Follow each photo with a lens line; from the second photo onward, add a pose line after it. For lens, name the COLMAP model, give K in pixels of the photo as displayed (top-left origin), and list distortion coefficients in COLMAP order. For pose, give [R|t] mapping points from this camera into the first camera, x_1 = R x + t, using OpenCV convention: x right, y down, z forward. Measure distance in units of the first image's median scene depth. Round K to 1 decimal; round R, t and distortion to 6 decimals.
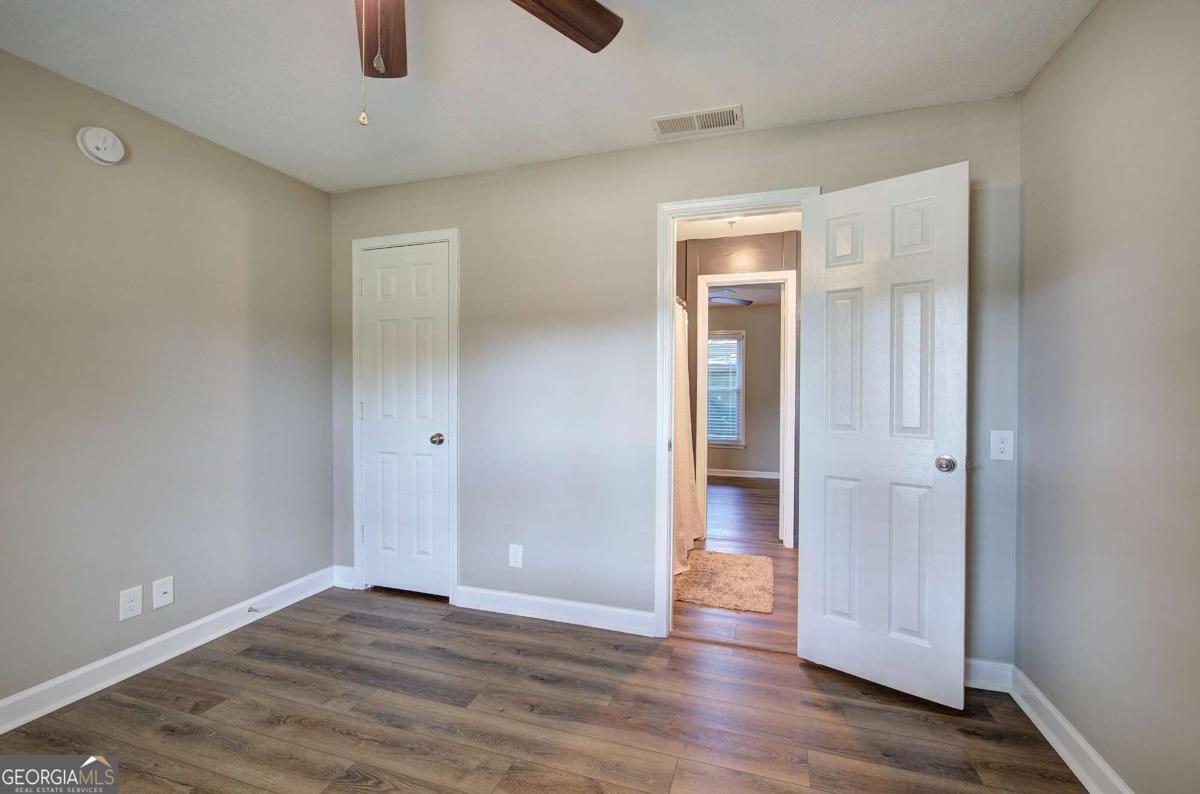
lens RADIAL K [[502.3, 0, 603.6], [0, 502.3, 395.2], [0, 0, 1]] dist [-0.000936, -0.000651]
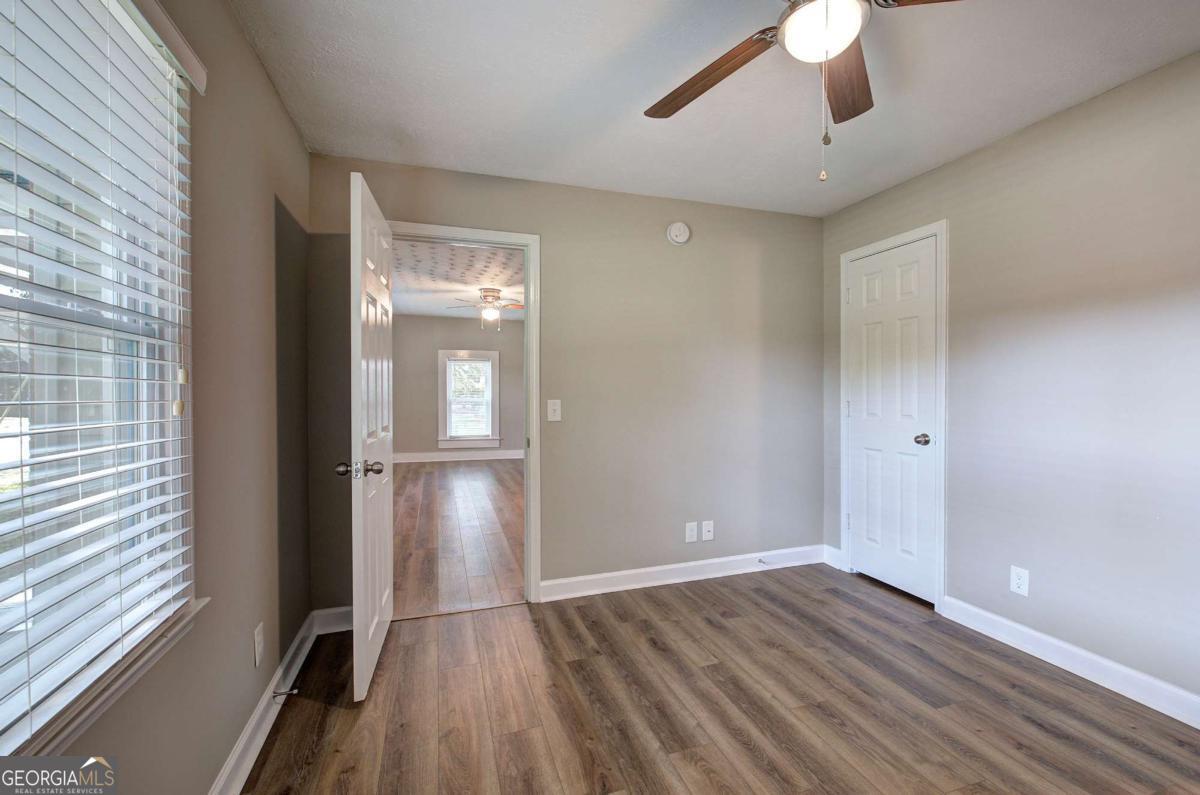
lens RADIAL K [[502.3, 0, 601.2], [0, 502.3, 396.8], [0, 0, 1]] dist [-0.000936, -0.000651]
pose [[0.586740, 0.006604, -0.809748, 0.111027], [-0.003386, 0.999978, 0.005702, 0.000732], [0.809768, -0.000604, 0.586749, -0.098124]]
